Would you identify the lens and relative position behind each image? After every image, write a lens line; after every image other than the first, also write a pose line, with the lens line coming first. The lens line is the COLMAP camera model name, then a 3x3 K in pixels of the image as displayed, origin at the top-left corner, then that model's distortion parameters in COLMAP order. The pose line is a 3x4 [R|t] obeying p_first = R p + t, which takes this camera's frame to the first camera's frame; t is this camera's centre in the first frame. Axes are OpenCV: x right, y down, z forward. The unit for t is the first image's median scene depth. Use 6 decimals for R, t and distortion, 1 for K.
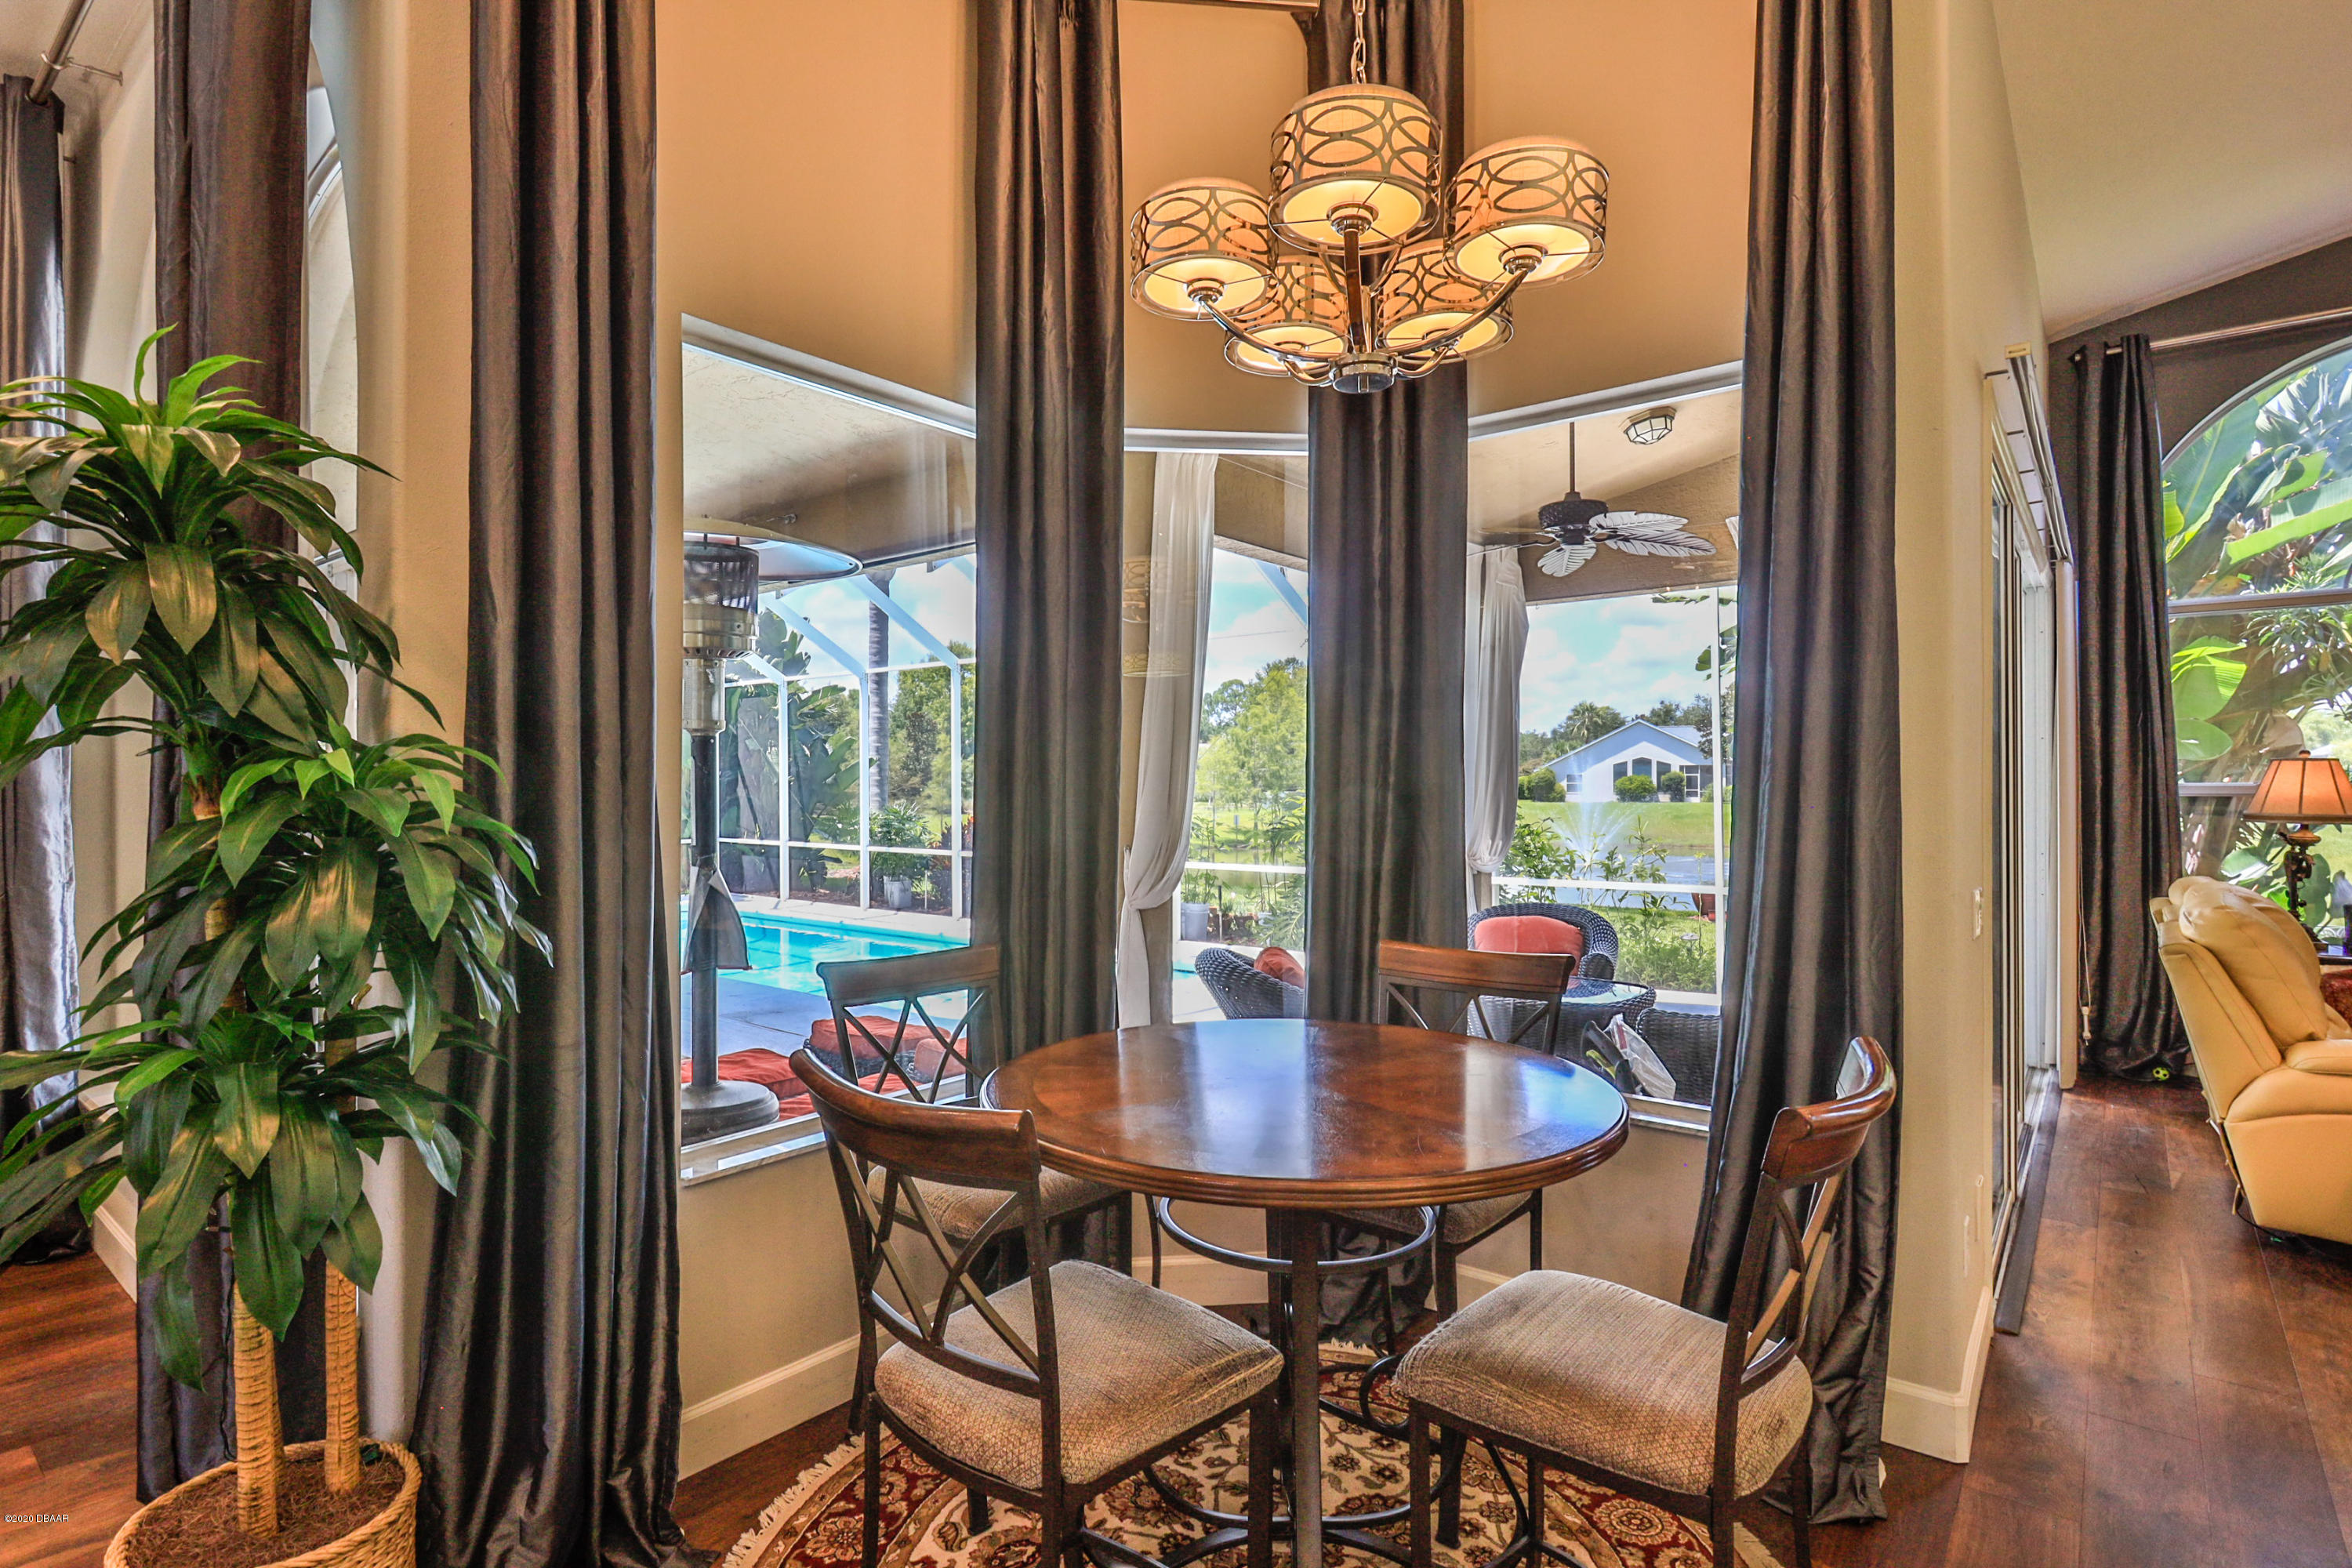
lens RADIAL K [[1177.5, 0, 1160.5], [0, 1177.5, 778.7], [0, 0, 1]] dist [0.000046, -0.000420]
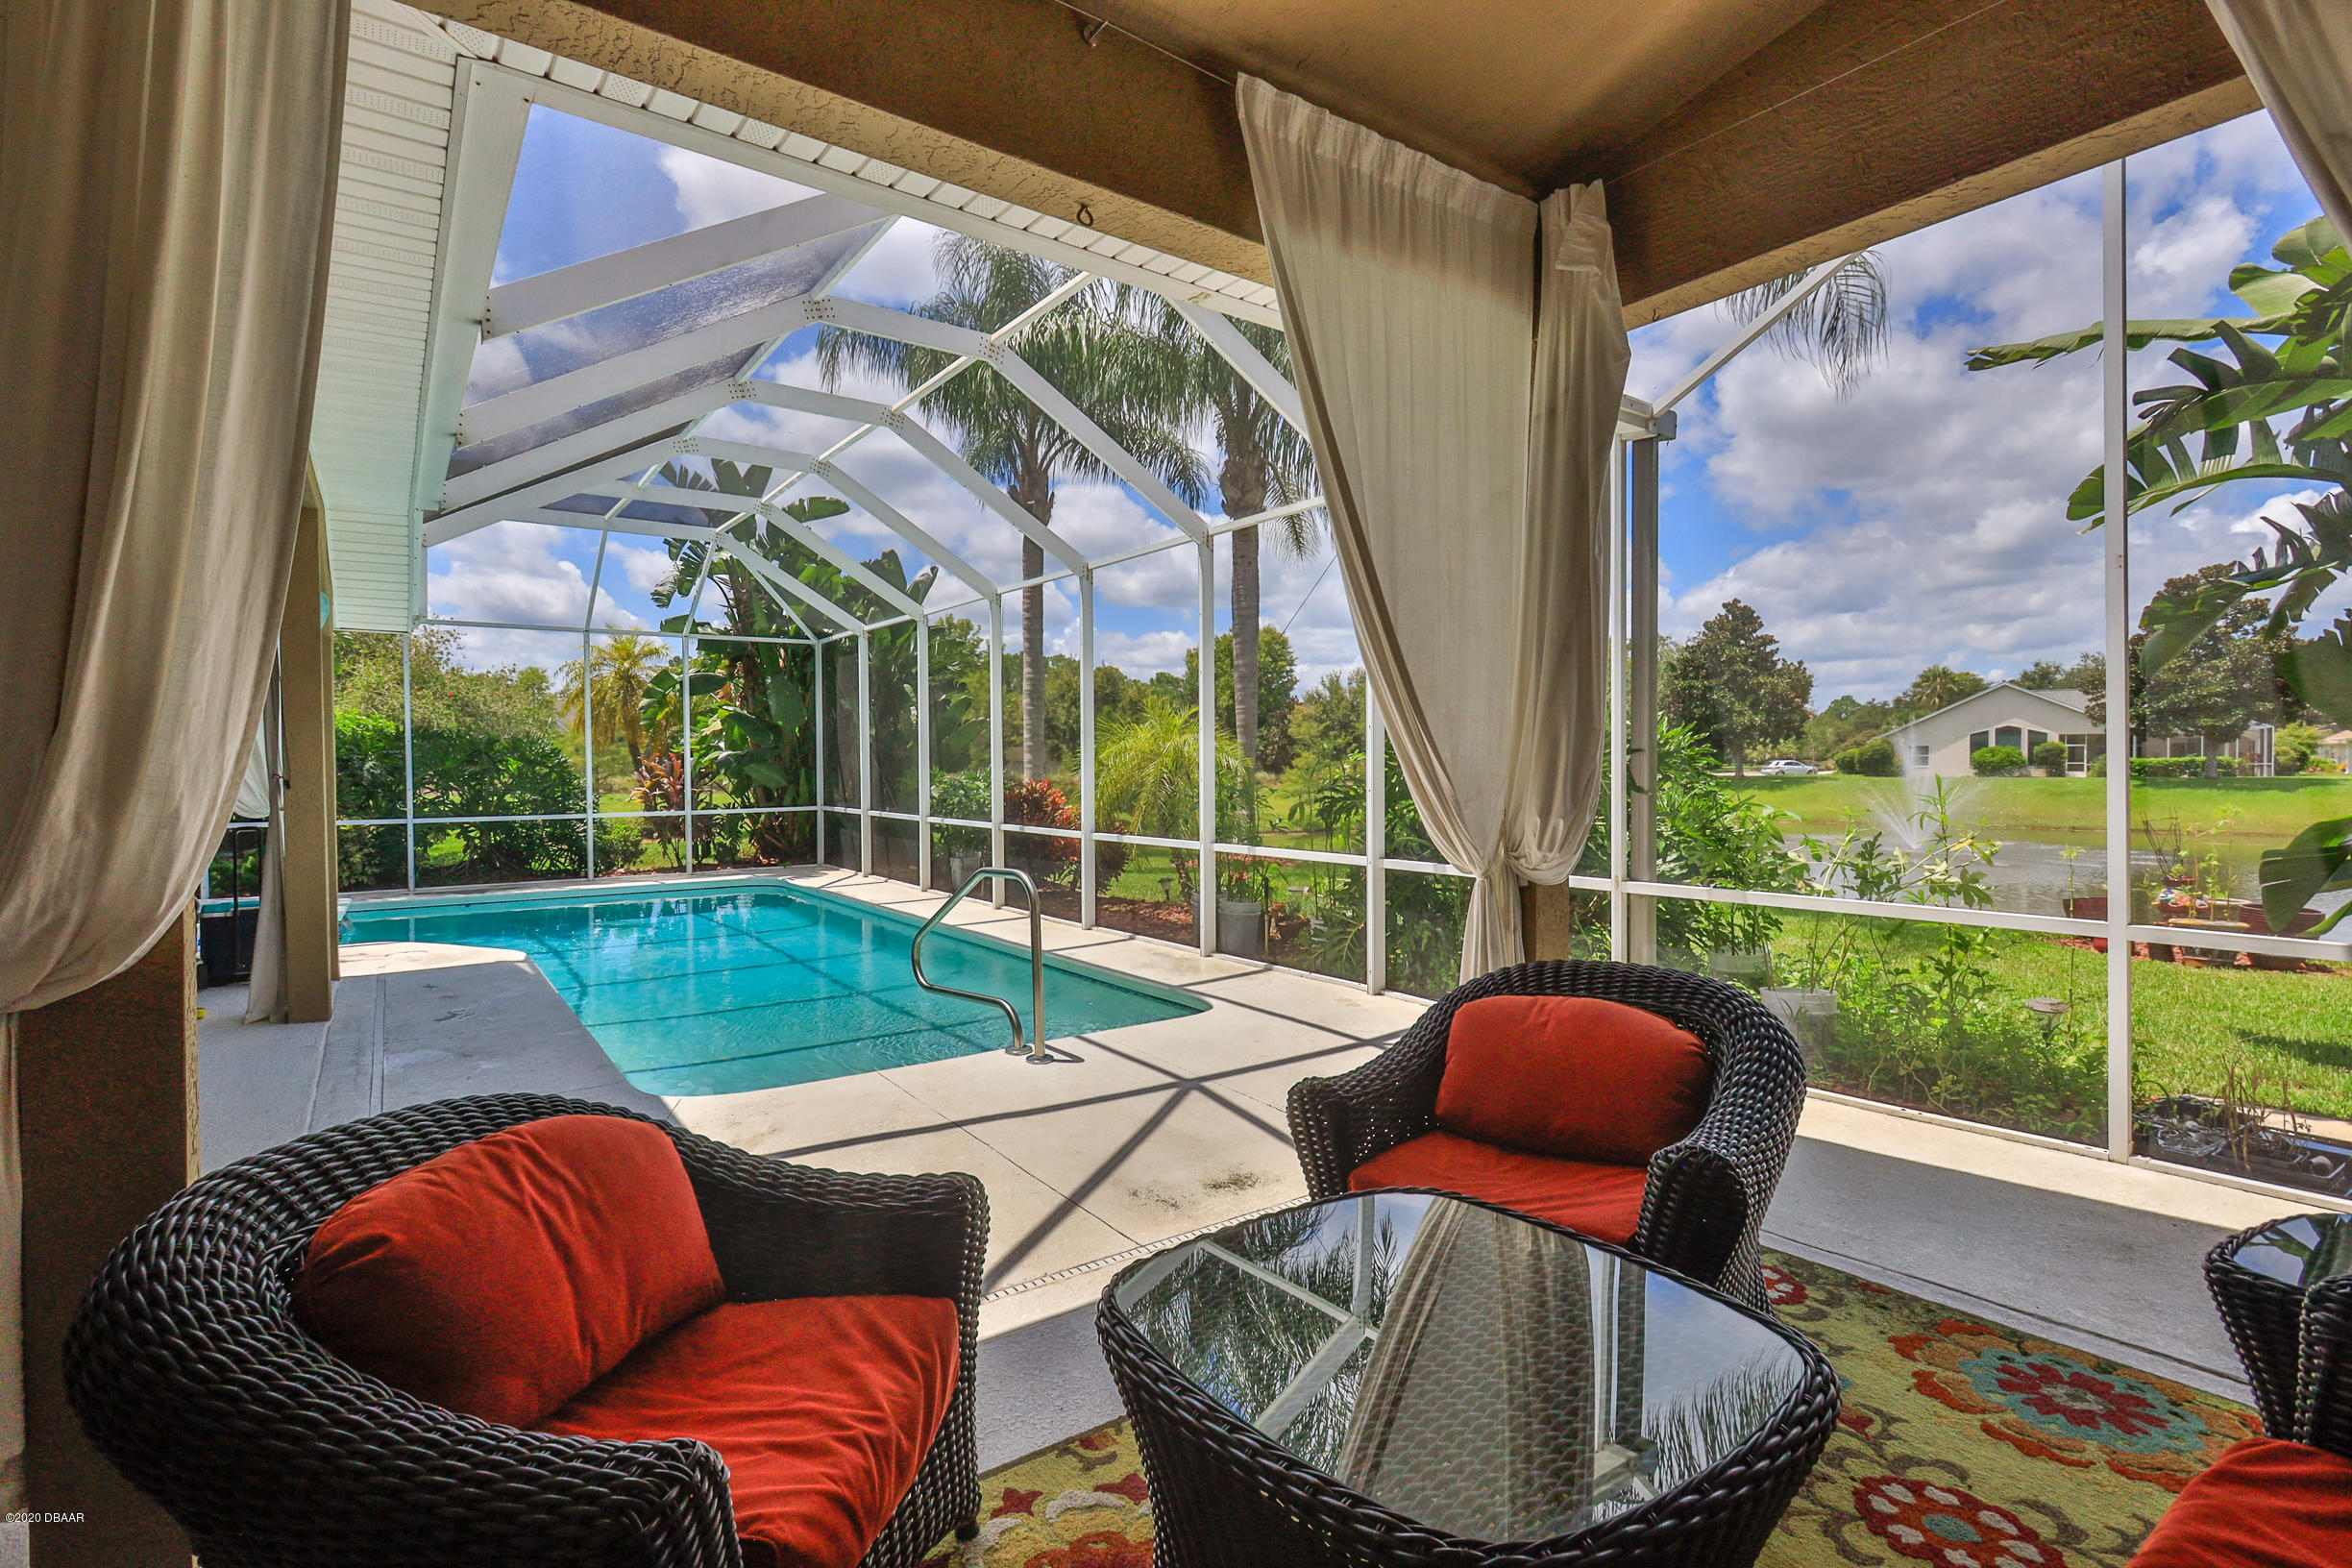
lens RADIAL K [[1099.1, 0, 1157.9], [0, 1099.1, 779.3], [0, 0, 1]] dist [-0.004738, 0.001647]
pose [[0.962710, 0.002562, -0.270524, 0.269676], [0.003124, 0.999783, 0.020586, 0.029315], [0.270518, -0.020664, 0.962493, 0.576124]]
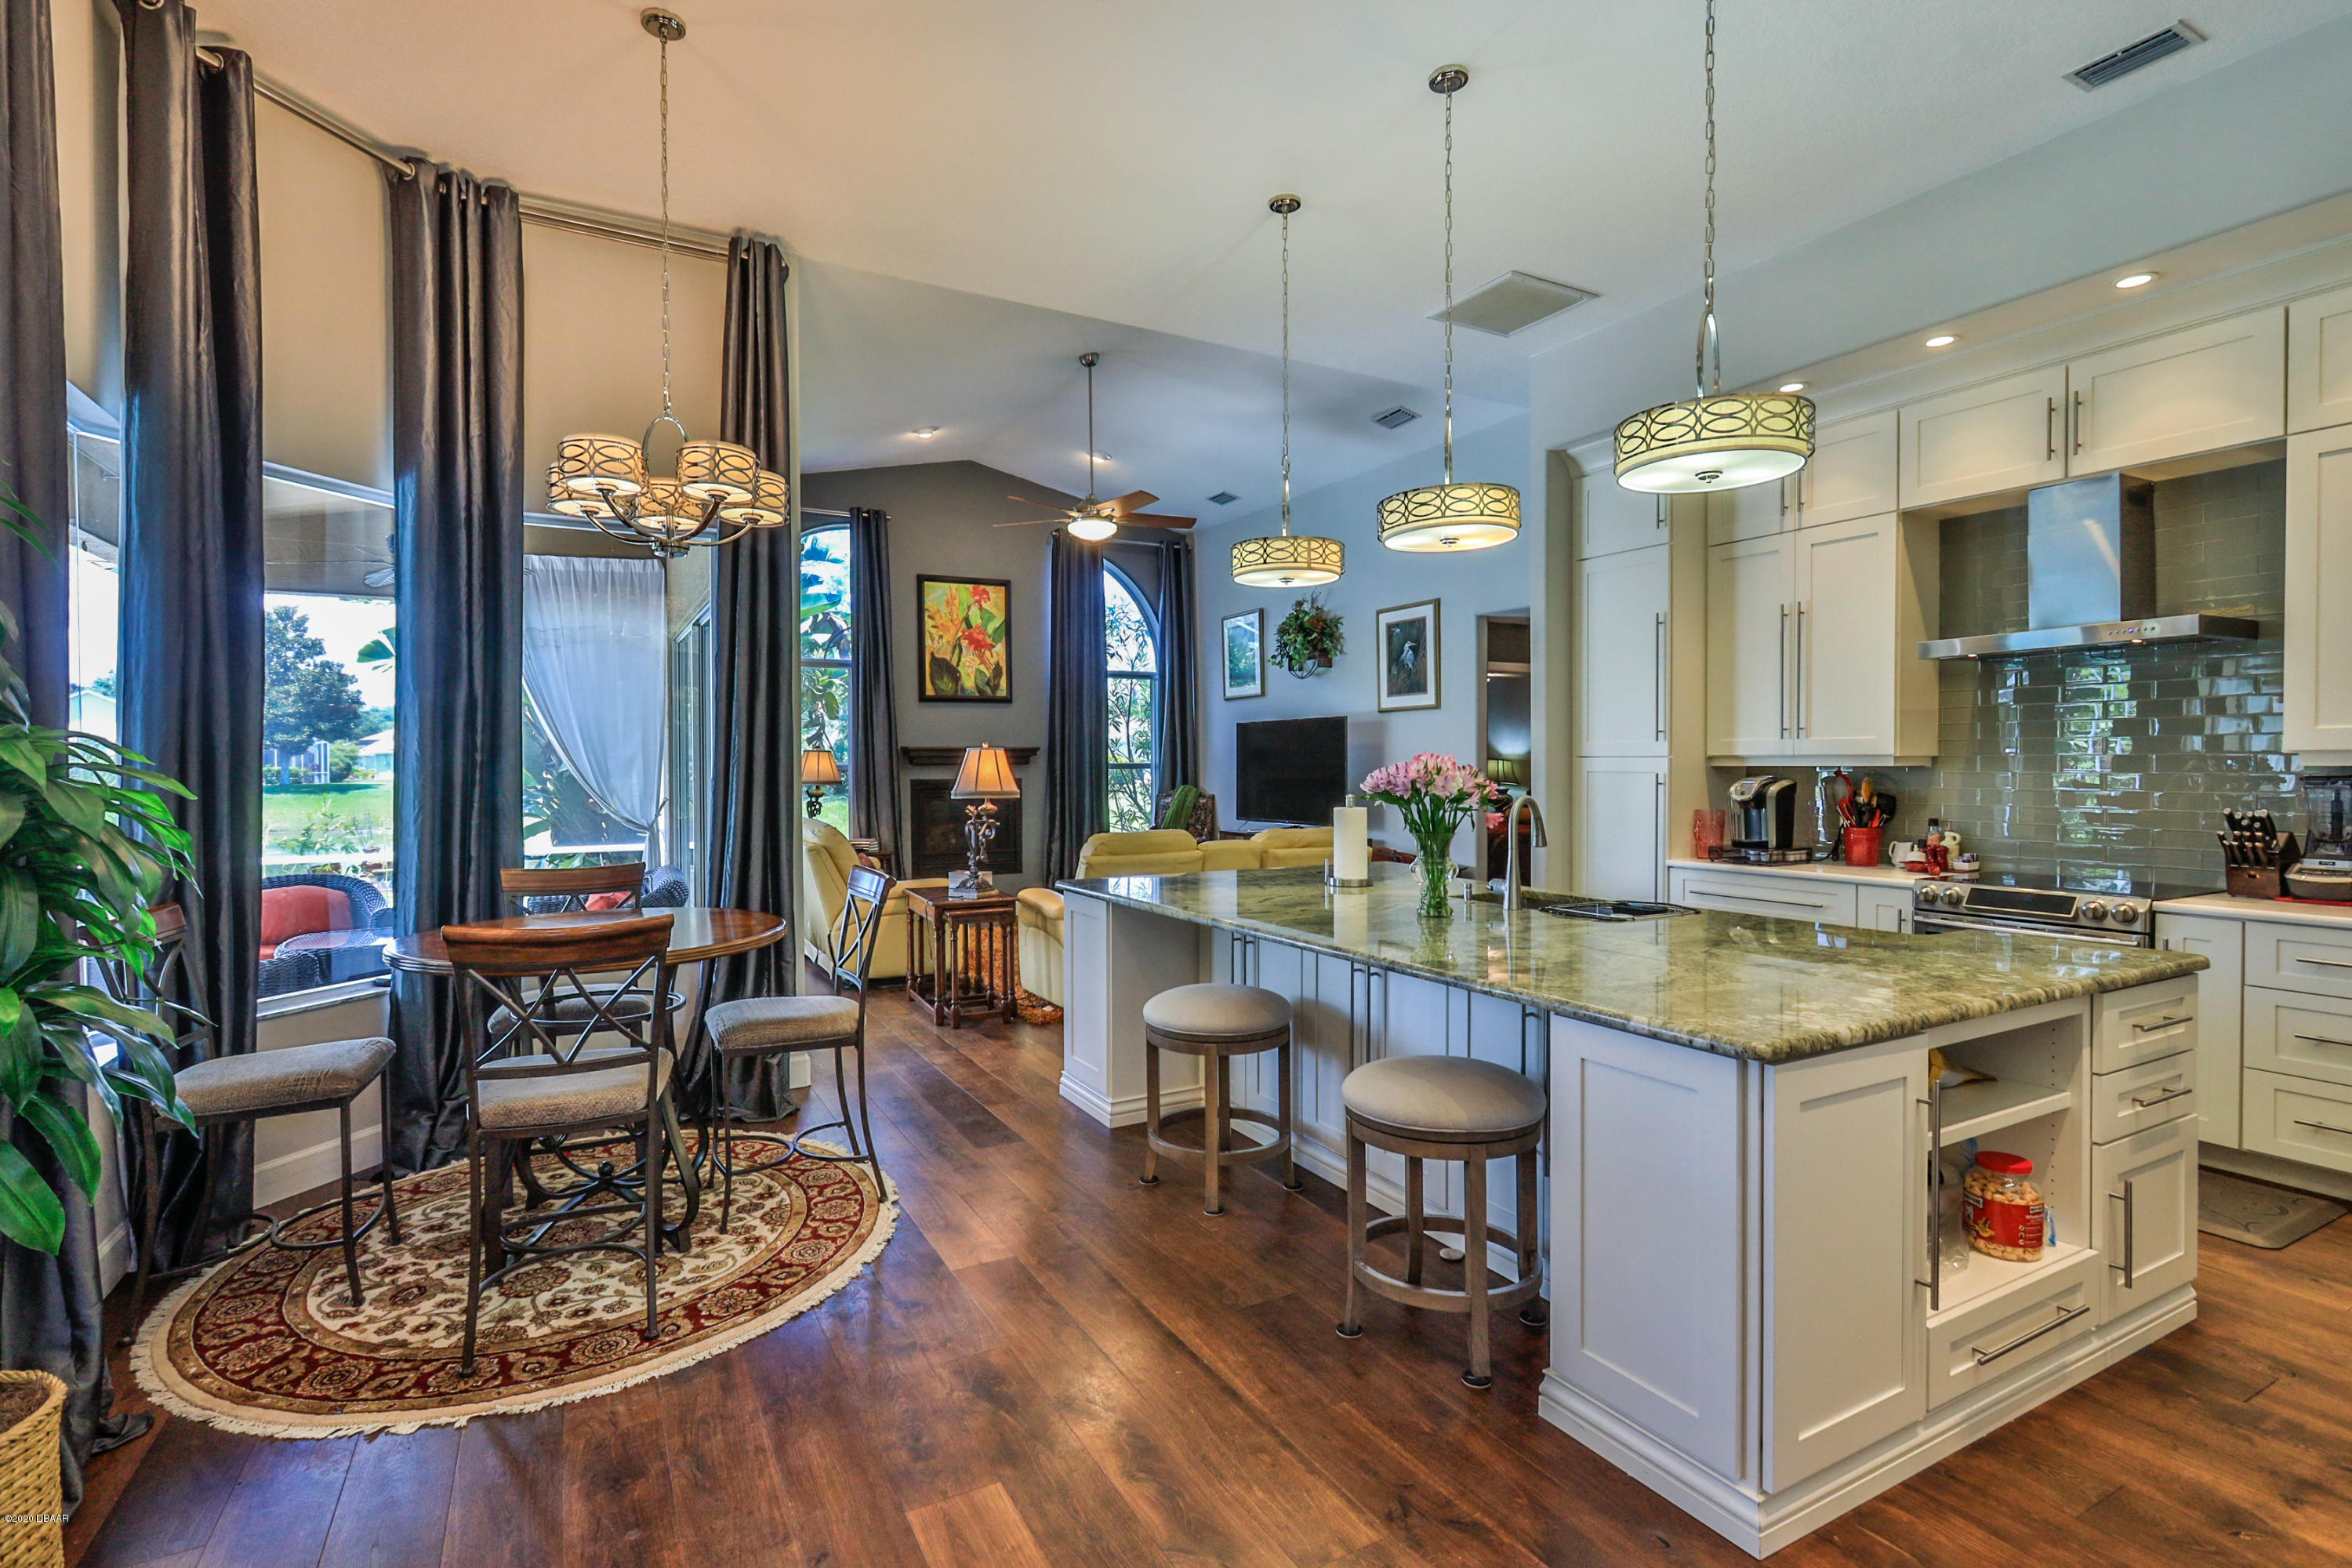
lens RADIAL K [[1099.1, 0, 1148.6], [0, 1099.1, 780.3], [0, 0, 1]] dist [-0.004738, 0.001647]
pose [[0.385122, -0.013629, 0.922765, -0.307199], [-0.002674, 0.999870, 0.015884, 0.000825], [-0.922862, -0.008585, 0.385036, -0.107702]]
